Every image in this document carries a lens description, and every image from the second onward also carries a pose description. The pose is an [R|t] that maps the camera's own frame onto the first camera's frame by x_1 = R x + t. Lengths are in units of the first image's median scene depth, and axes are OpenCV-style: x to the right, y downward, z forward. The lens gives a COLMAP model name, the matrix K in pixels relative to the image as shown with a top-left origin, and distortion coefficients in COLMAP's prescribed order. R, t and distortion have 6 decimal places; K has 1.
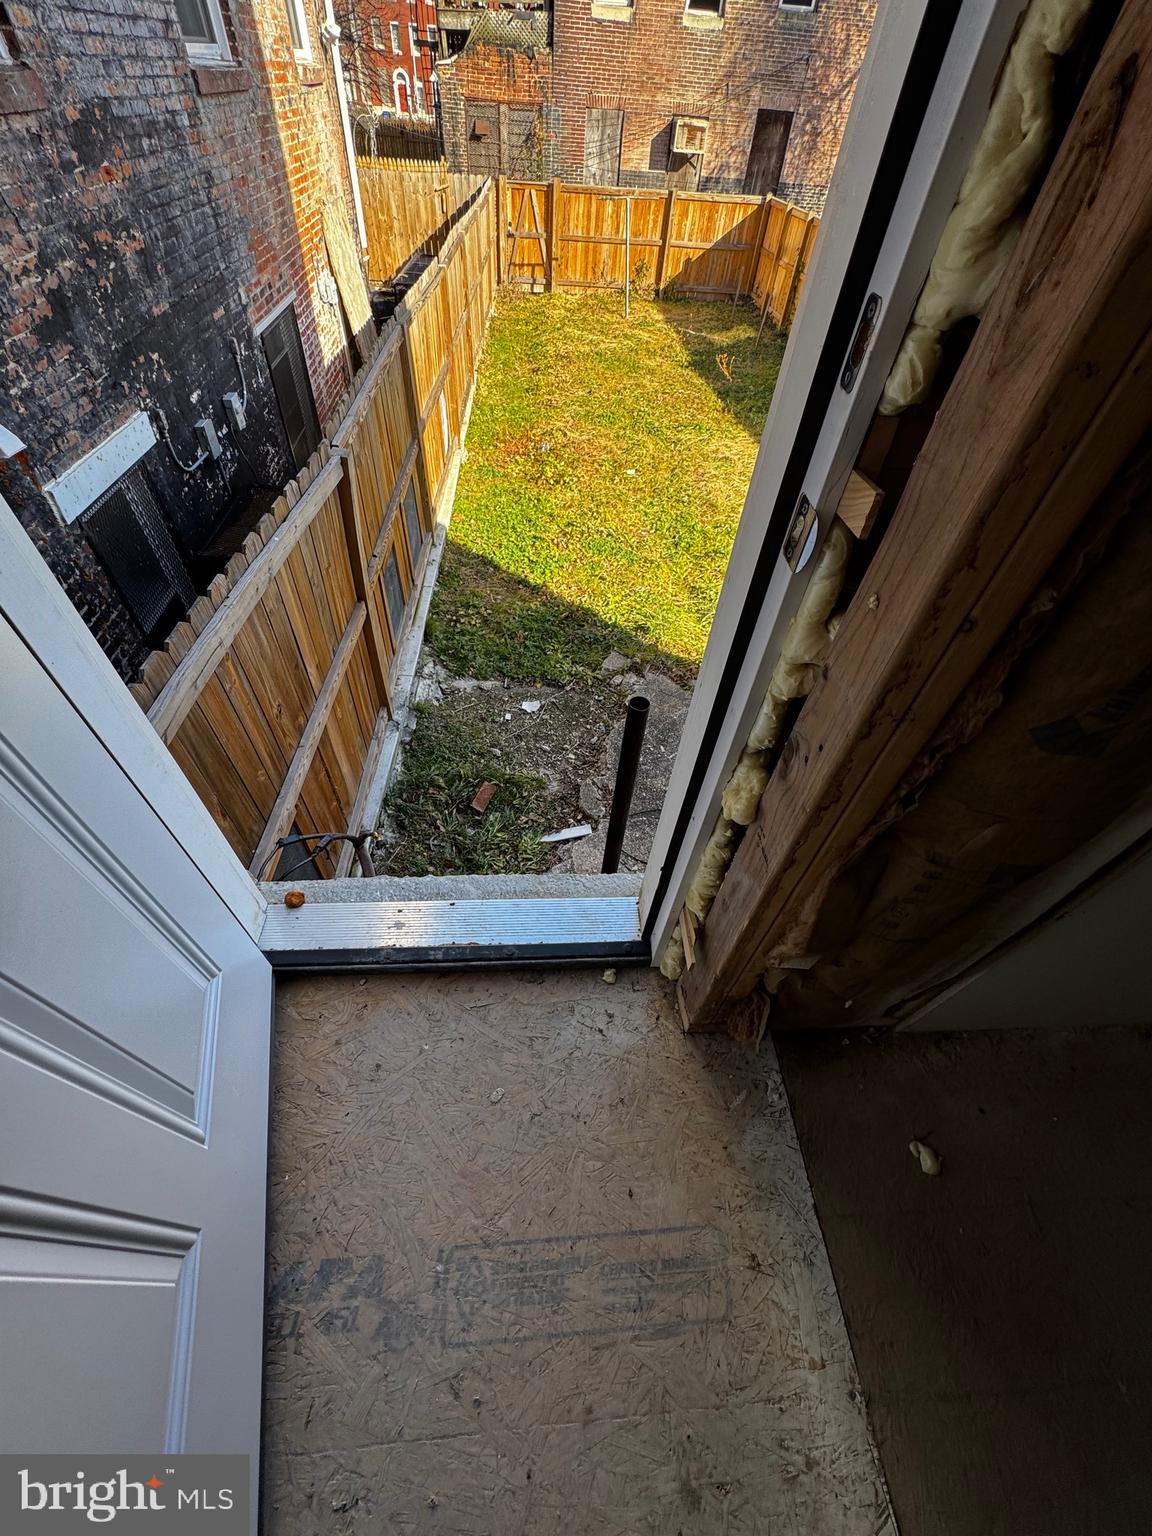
lens RADIAL K [[617.8, 0, 577.3], [0, 617.8, 770.1], [0, 0, 1]] dist [-0.001984, 0.000816]
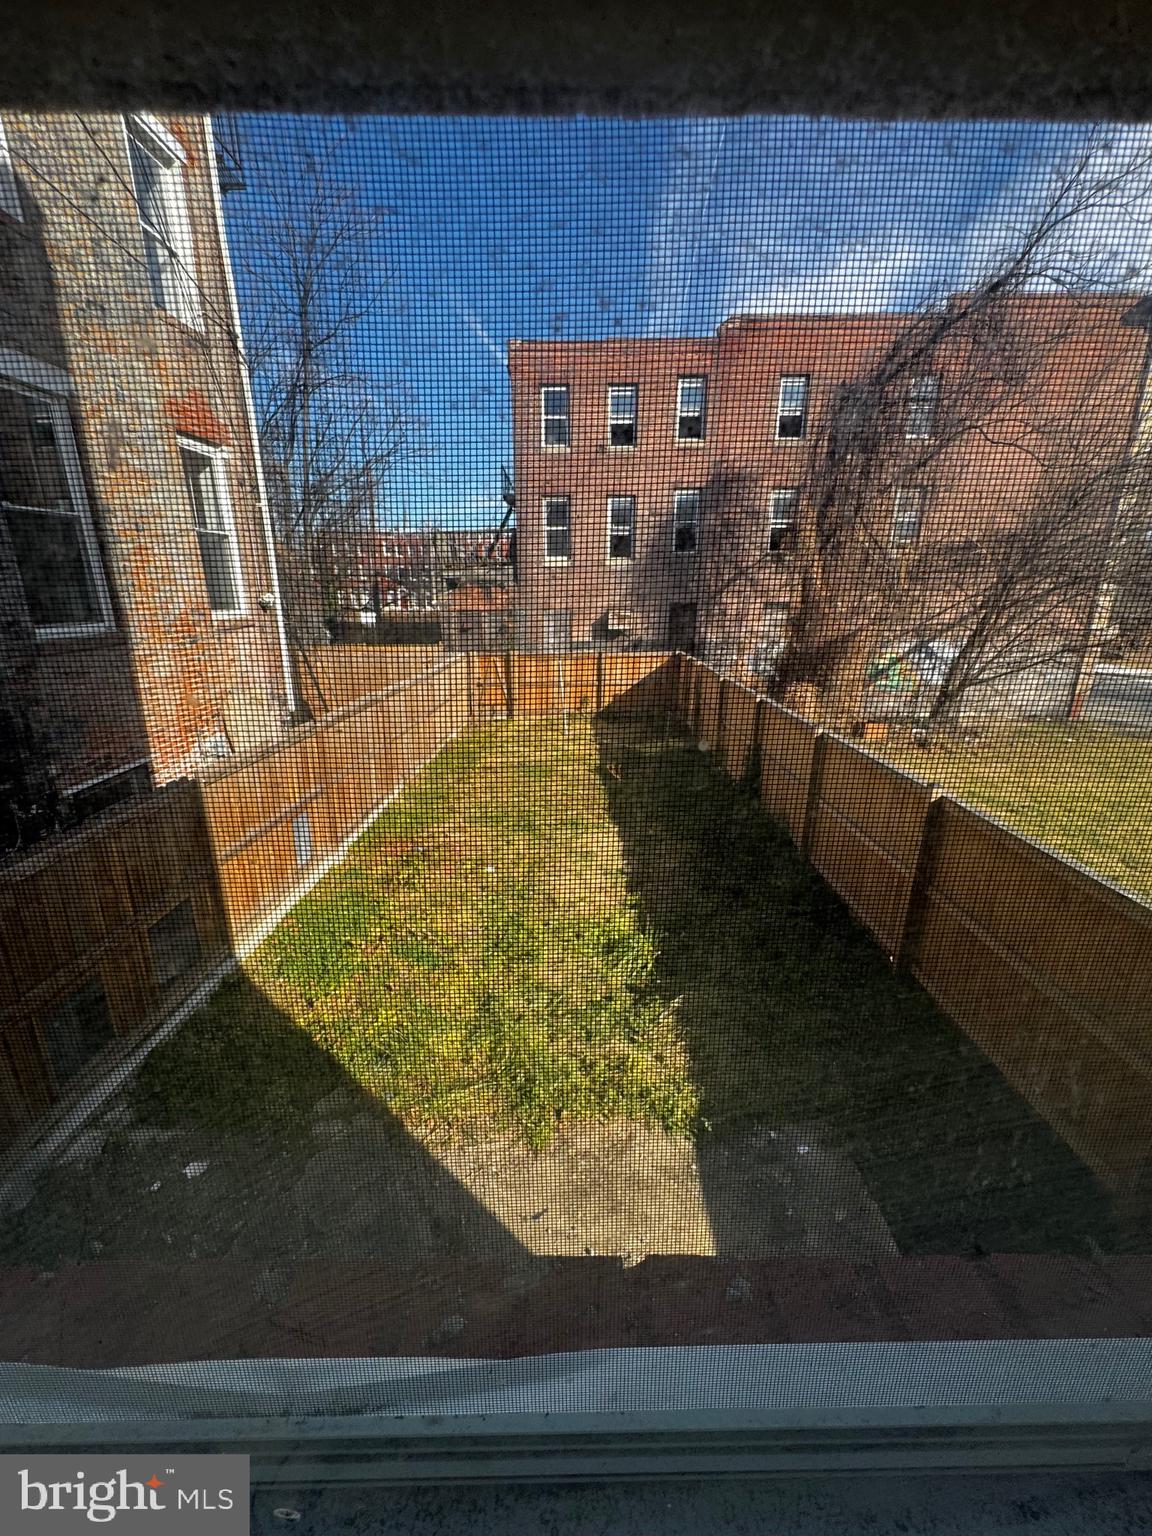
lens RADIAL K [[617.8, 0, 573.3], [0, 617.8, 769.2], [0, 0, 1]] dist [-0.001984, 0.000816]
pose [[0.995999, -0.041990, -0.078882, 0.184463], [-0.005676, 0.851223, -0.524774, -0.045756], [0.089181, 0.523122, 0.847579, 0.020167]]
